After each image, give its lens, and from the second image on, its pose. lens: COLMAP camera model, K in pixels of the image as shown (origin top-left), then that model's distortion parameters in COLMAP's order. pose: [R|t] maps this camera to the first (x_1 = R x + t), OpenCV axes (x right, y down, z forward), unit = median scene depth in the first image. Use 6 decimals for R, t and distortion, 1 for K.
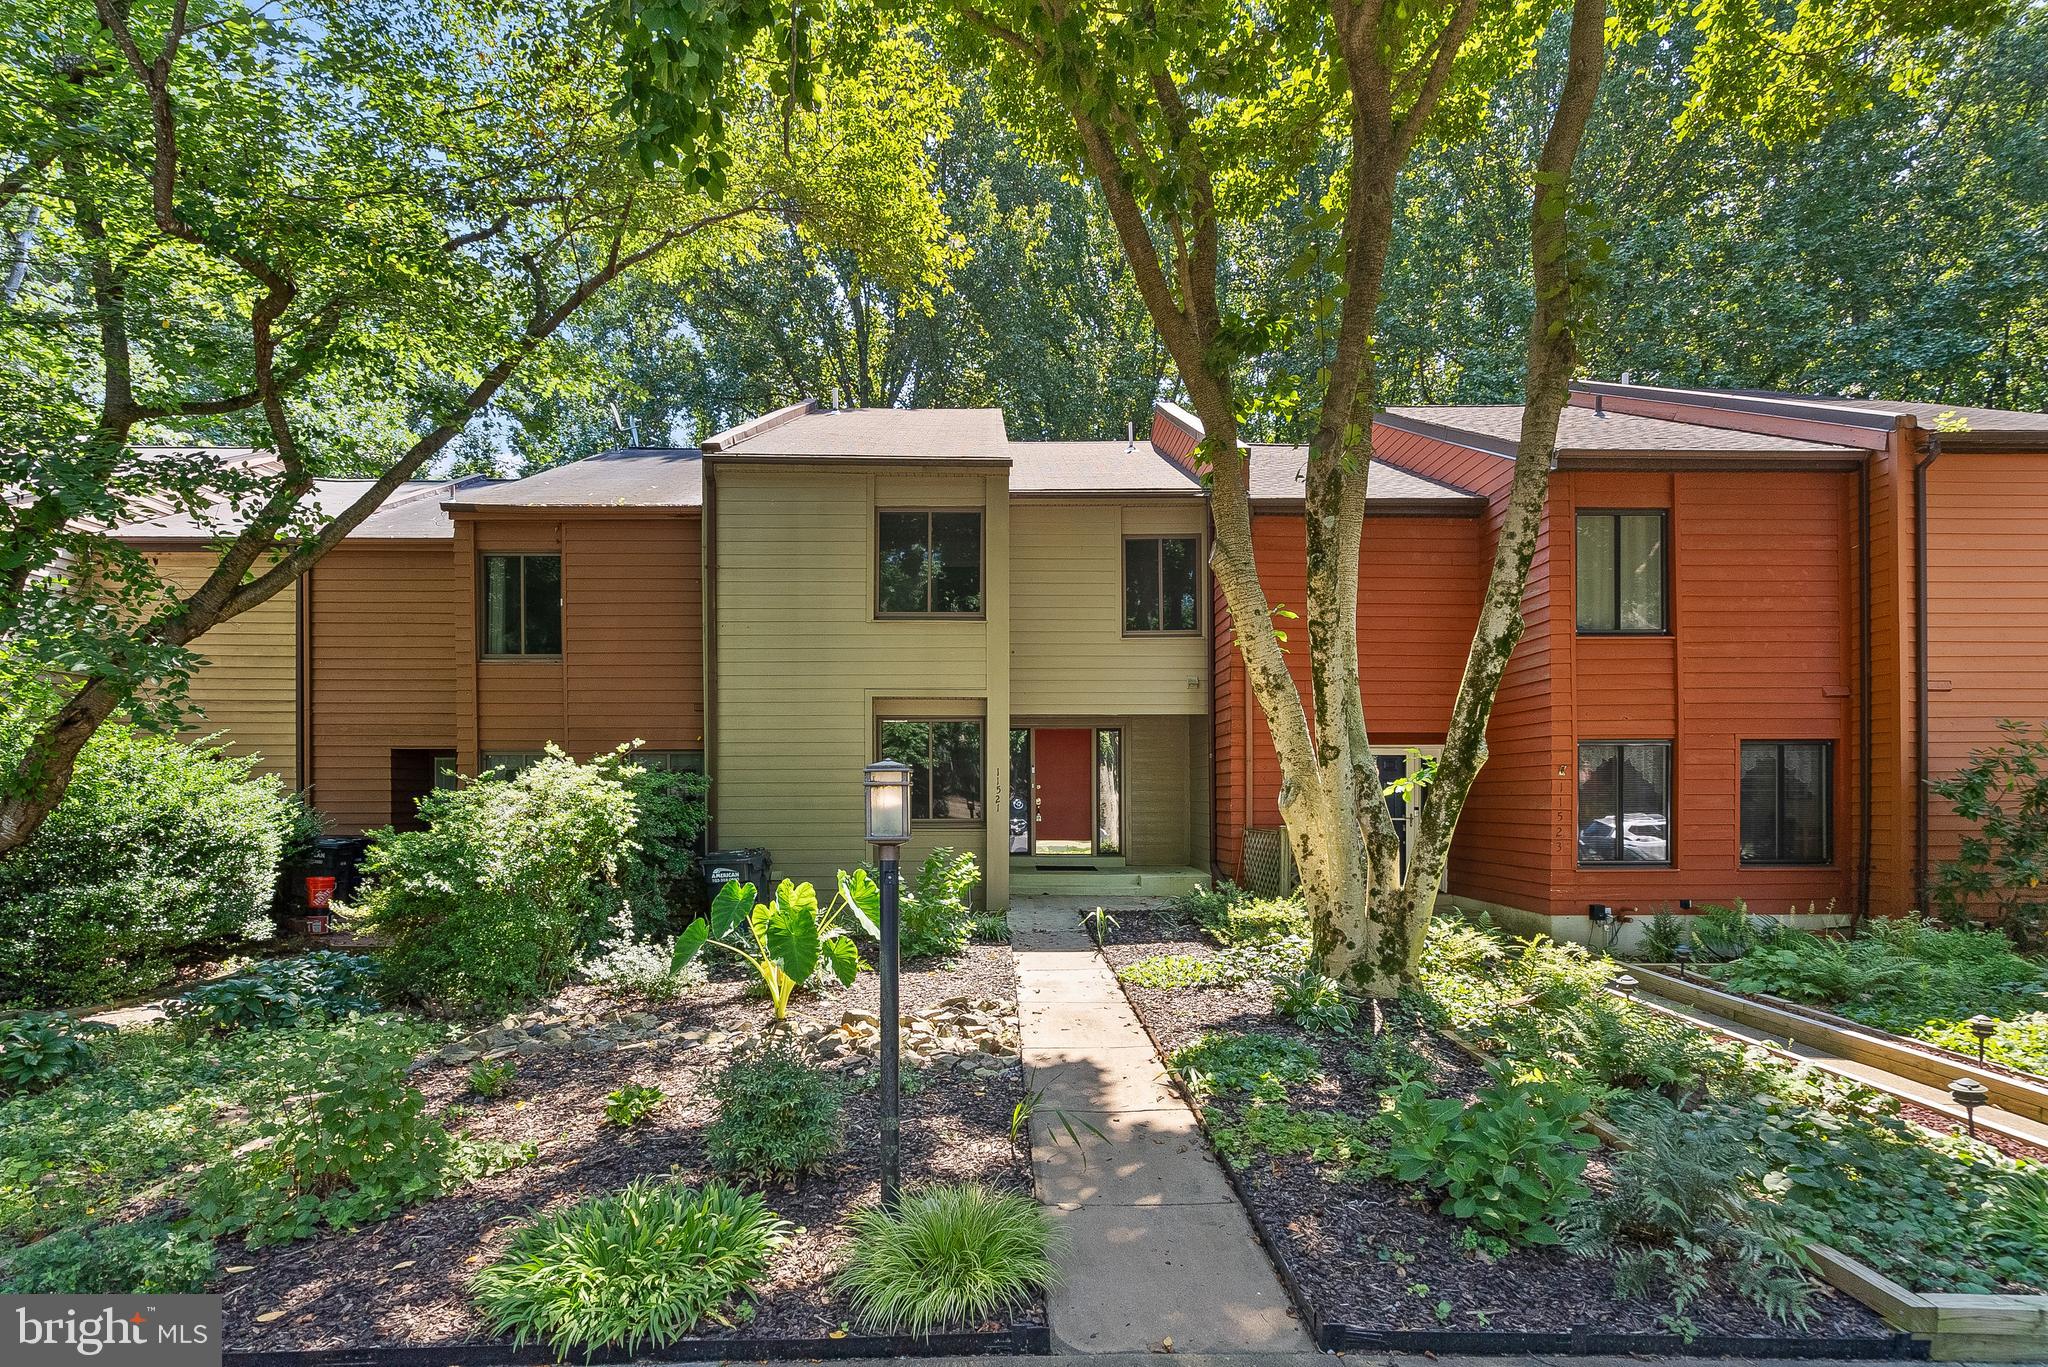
lens RADIAL K [[938.7, 0, 1116.1], [0, 938.7, 754.9], [0, 0, 1]] dist [-0.001744, -0.000052]
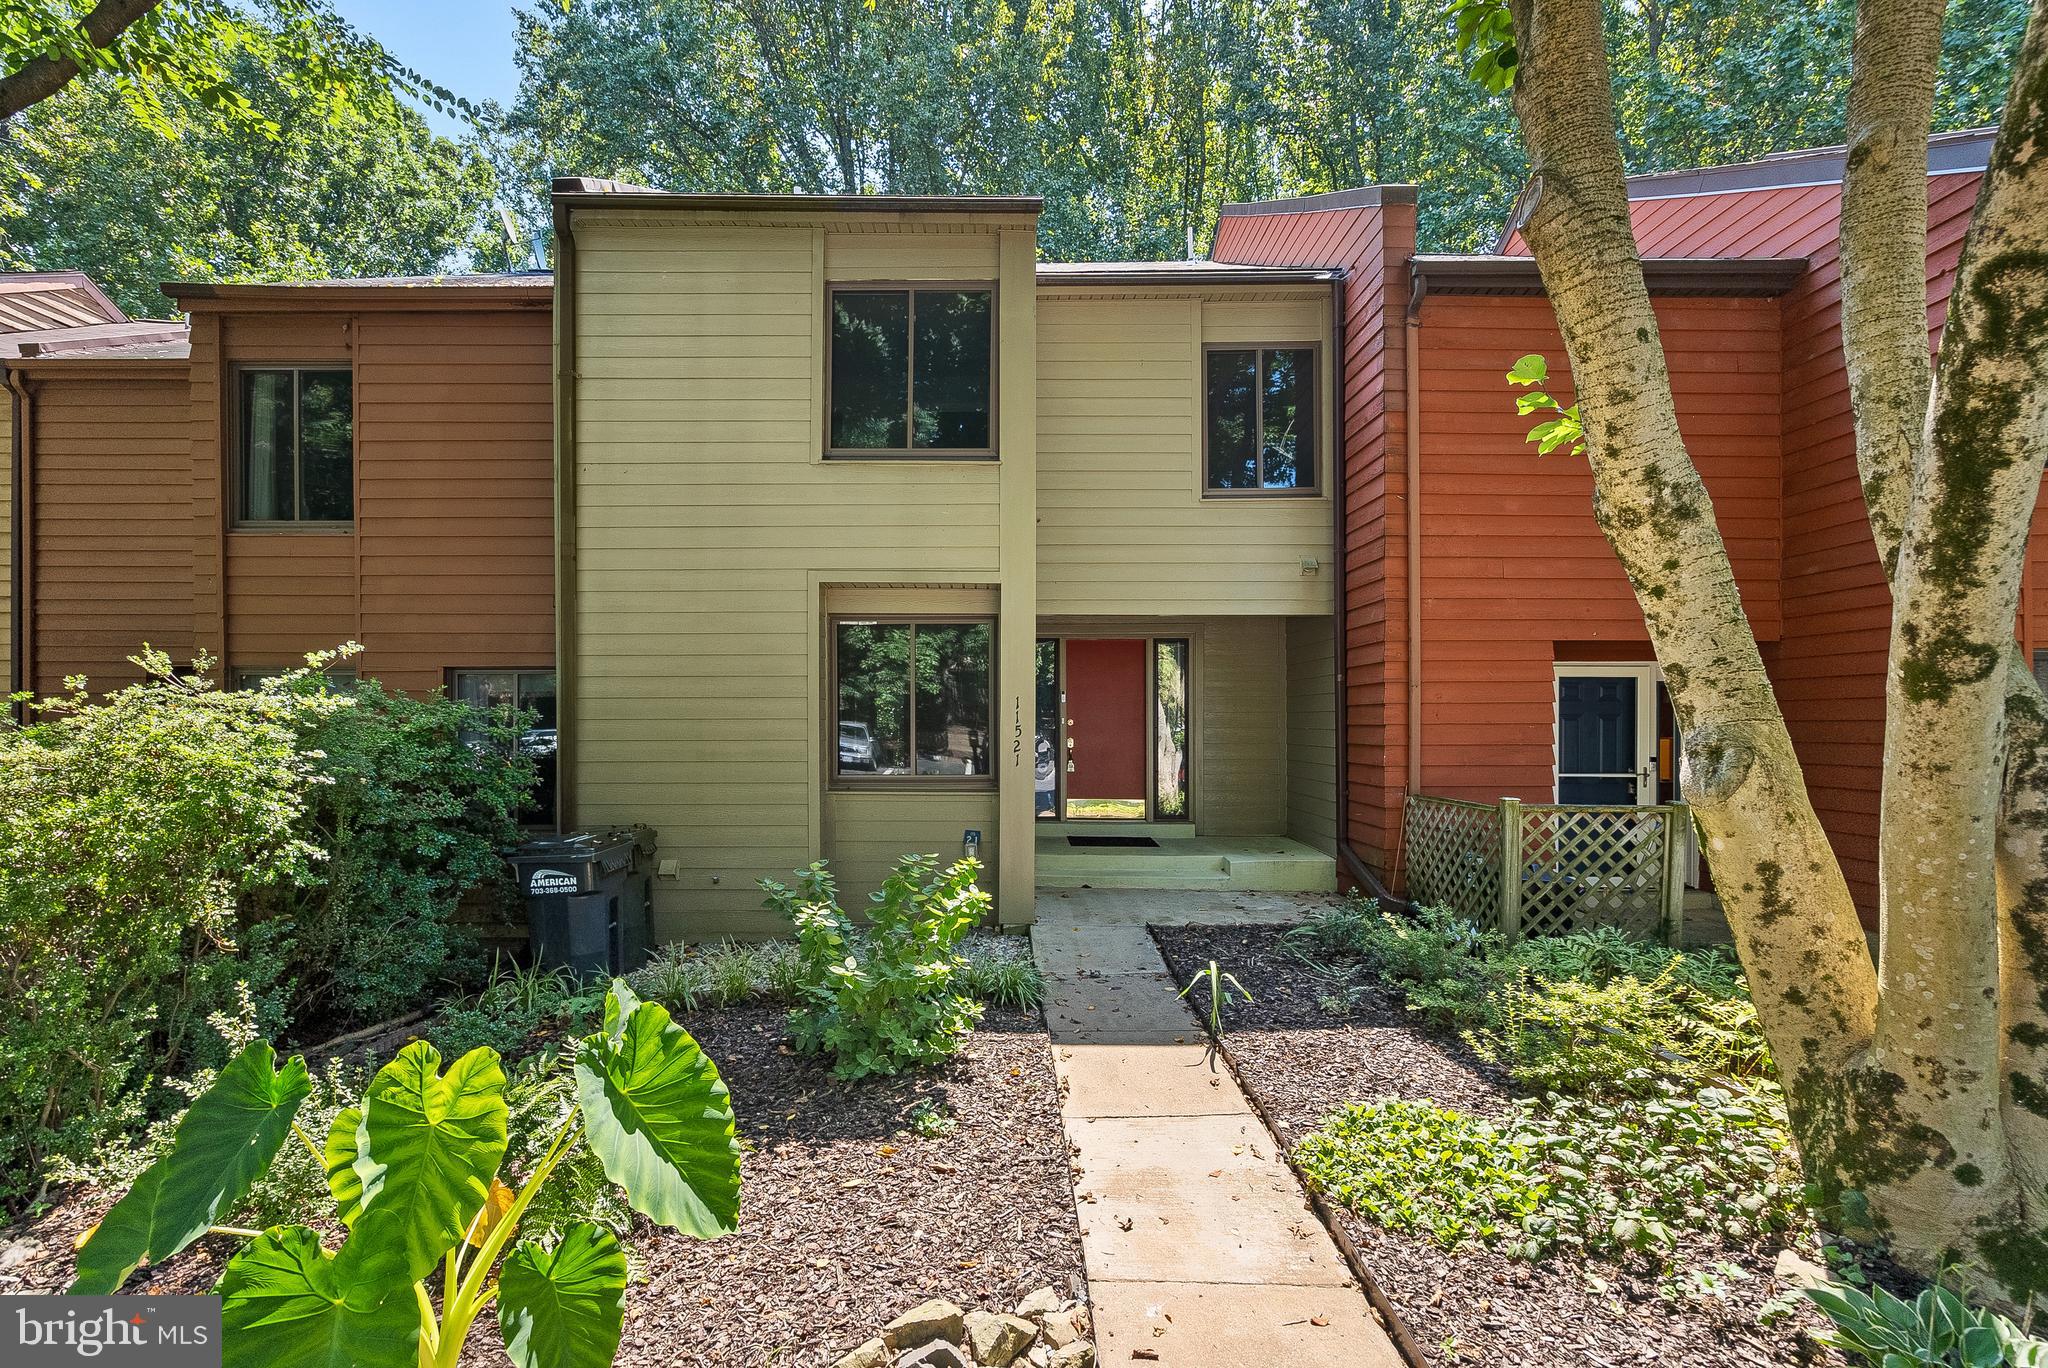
lens RADIAL K [[924.5, 0, 1022.4], [0, 924.5, 677.0], [0, 0, 1]] dist [-0.001833, 0.000551]
pose [[0.994563, 0.000590, -0.104132, -0.062532], [-0.000894, 0.999995, -0.002872, 0.002967], [0.104129, 0.002949, 0.994559, 0.411915]]
